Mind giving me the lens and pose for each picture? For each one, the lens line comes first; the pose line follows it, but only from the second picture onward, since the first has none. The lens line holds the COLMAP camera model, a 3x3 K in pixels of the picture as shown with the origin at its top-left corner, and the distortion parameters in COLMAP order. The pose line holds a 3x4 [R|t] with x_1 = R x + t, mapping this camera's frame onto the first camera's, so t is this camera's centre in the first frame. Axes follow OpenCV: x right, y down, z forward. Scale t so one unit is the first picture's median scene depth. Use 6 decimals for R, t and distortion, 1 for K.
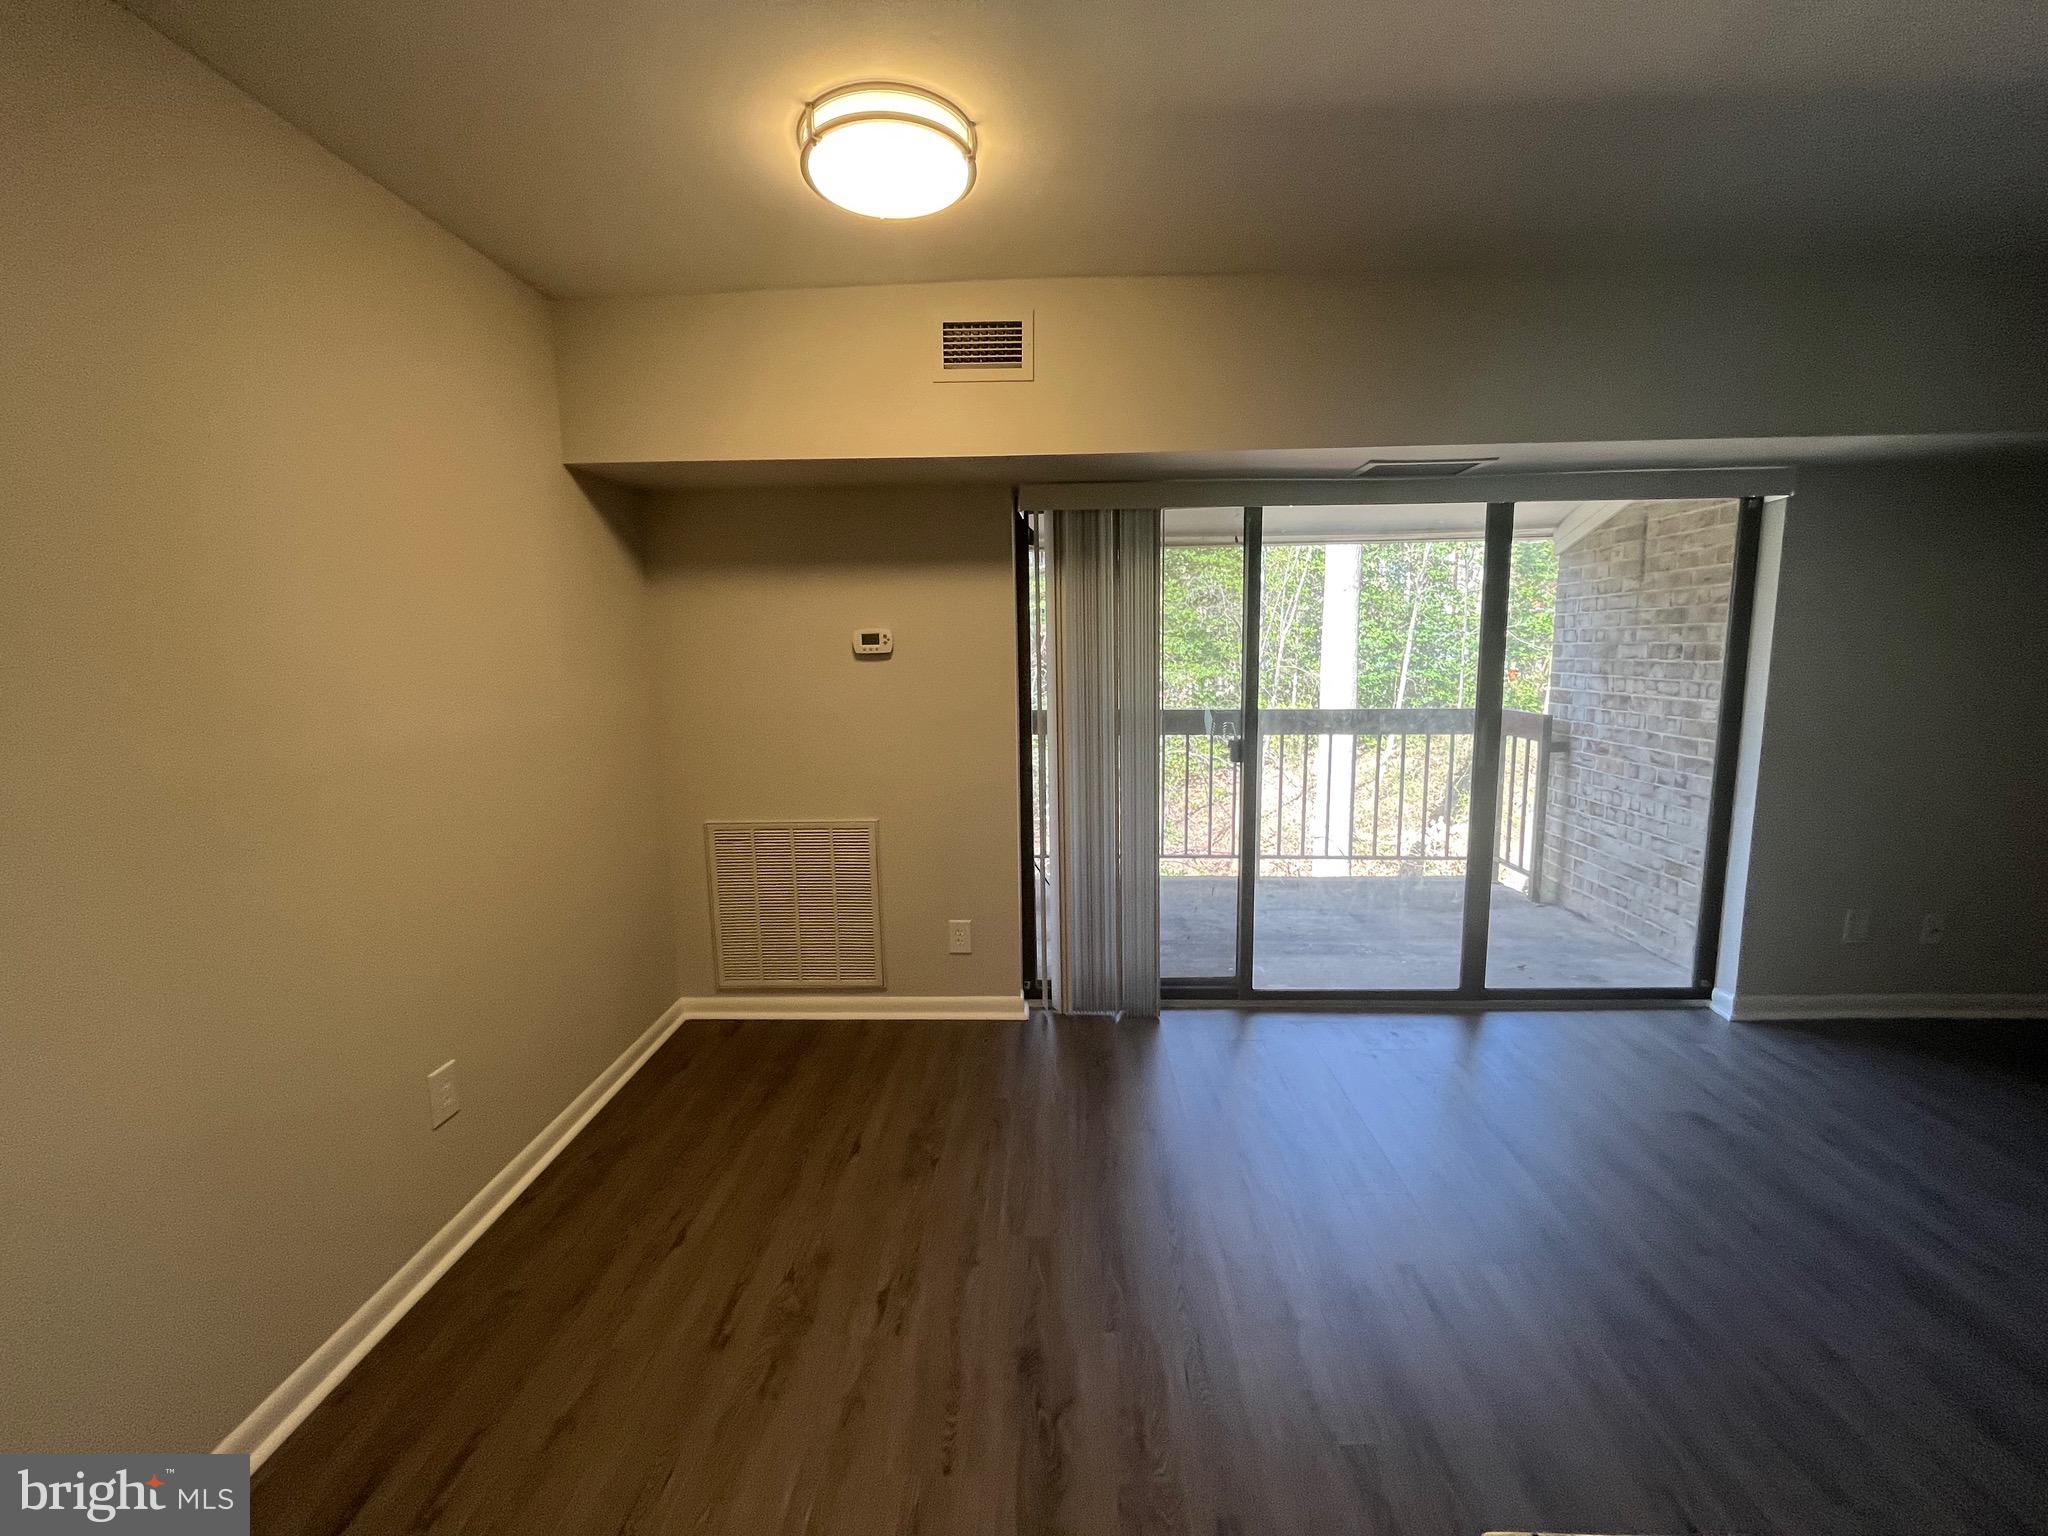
lens RADIAL K [[825.0, 0, 1026.7], [0, 825.0, 751.6], [0, 0, 1]] dist [0.000881, -0.001127]
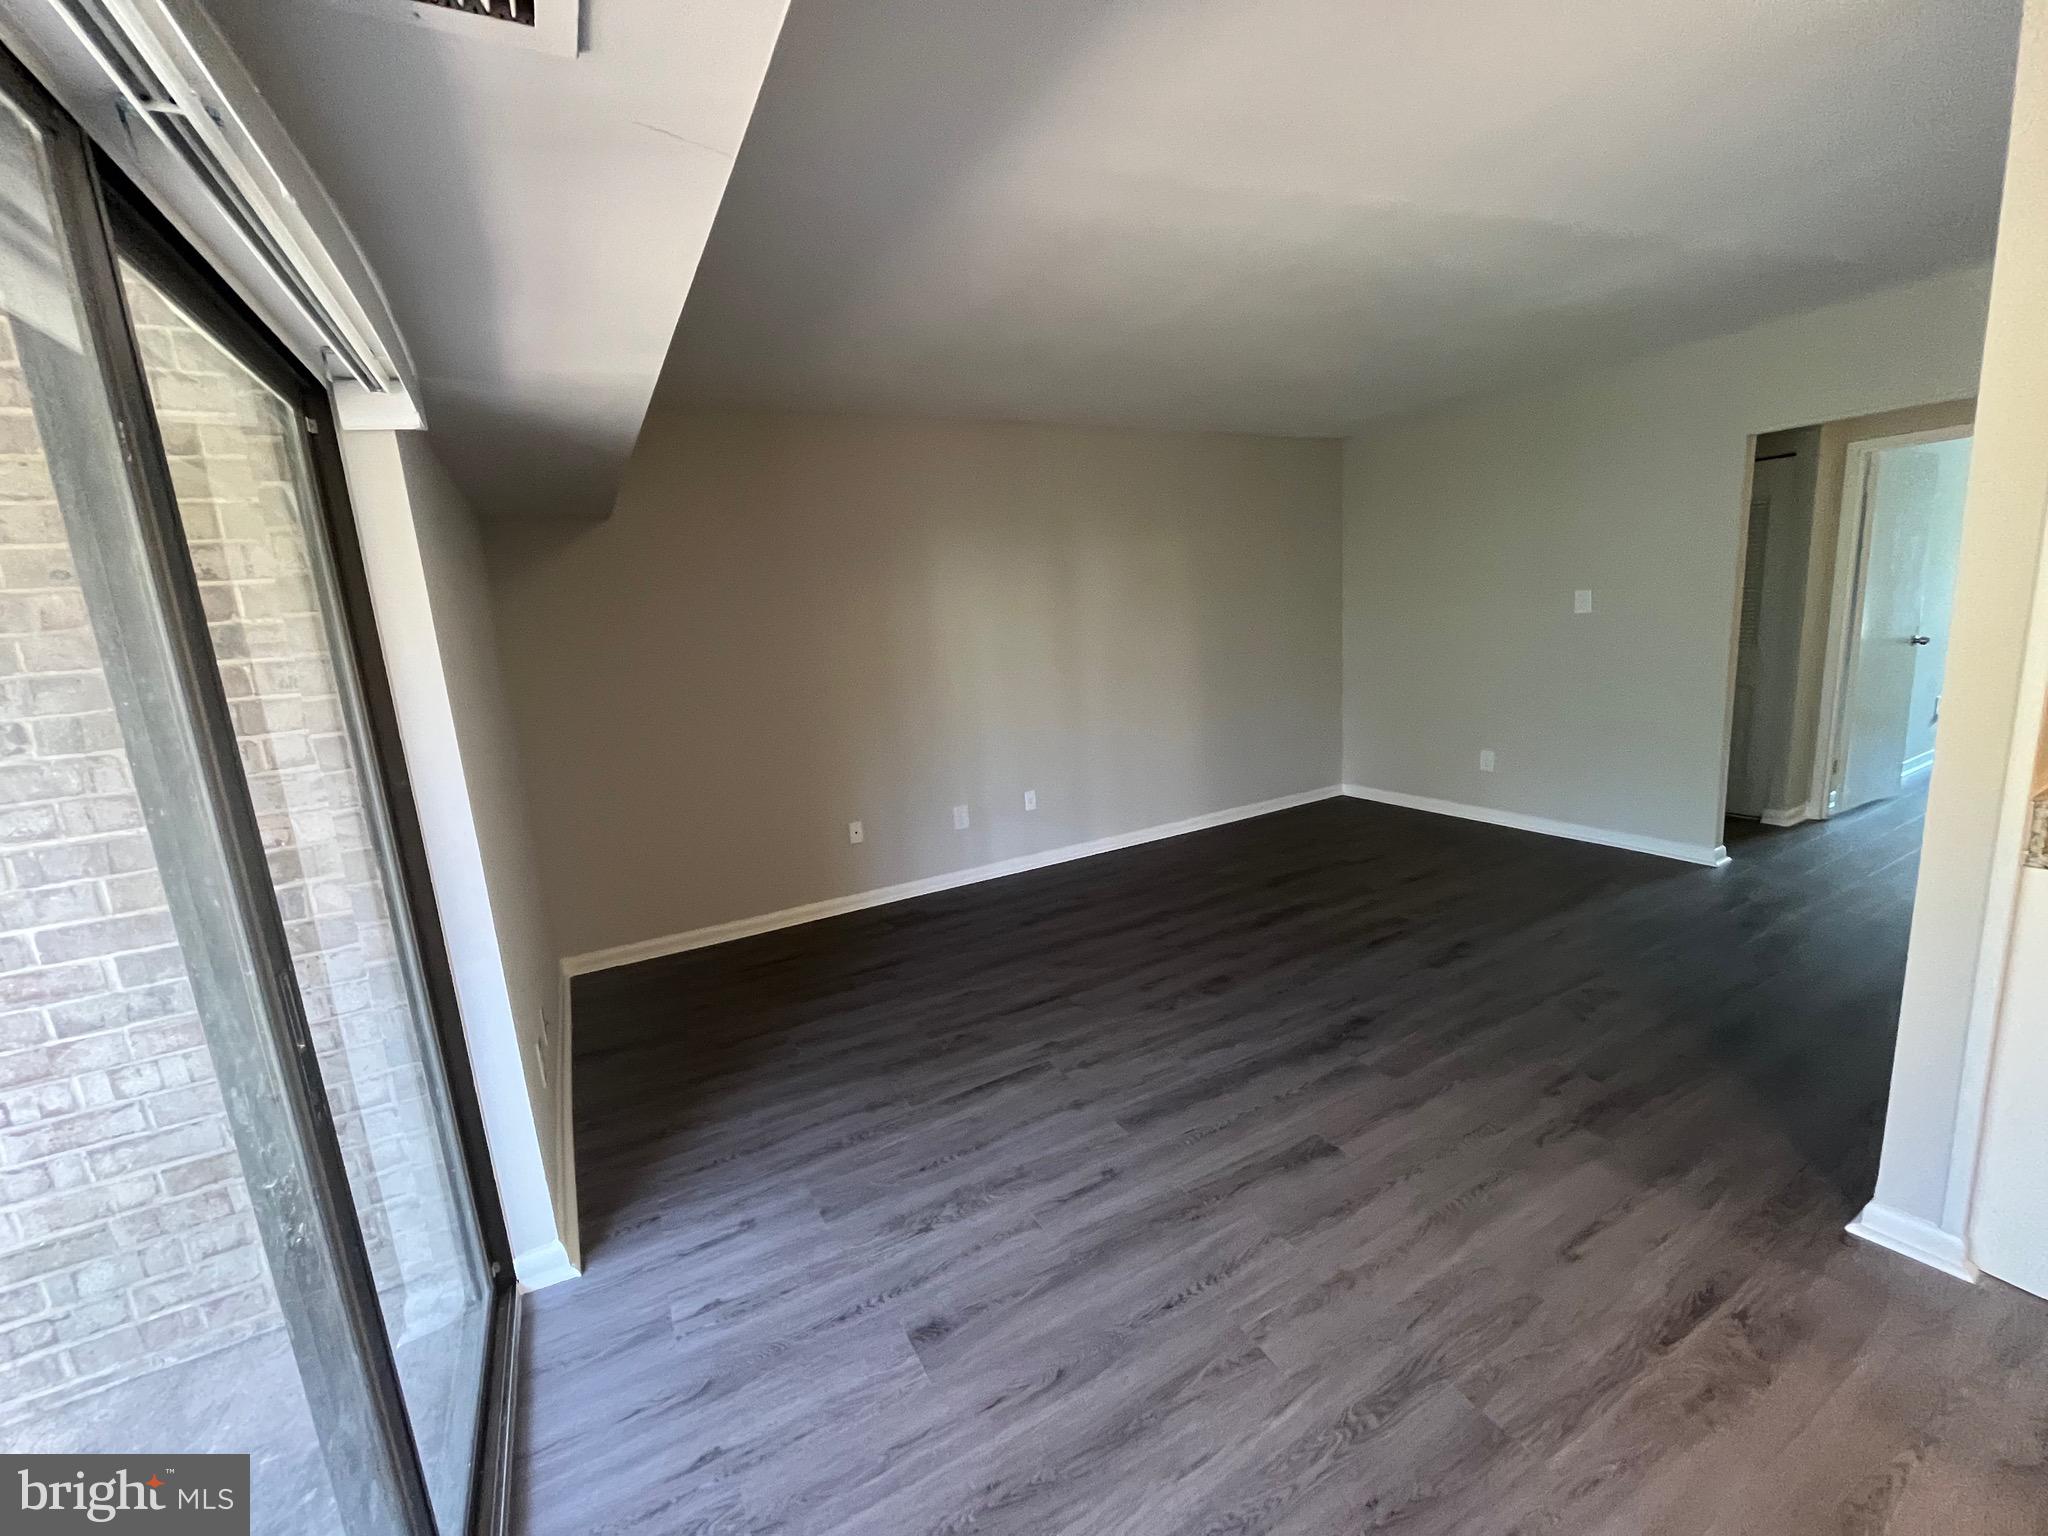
lens RADIAL K [[825.0, 0, 1024.6], [0, 825.0, 763.8], [0, 0, 1]] dist [0.000881, -0.001127]
pose [[-0.503073, -0.103204, 0.858060, 0.147695], [0.190669, 0.955127, 0.226667, -0.103999], [-0.842949, 0.277635, -0.460821, 0.738035]]
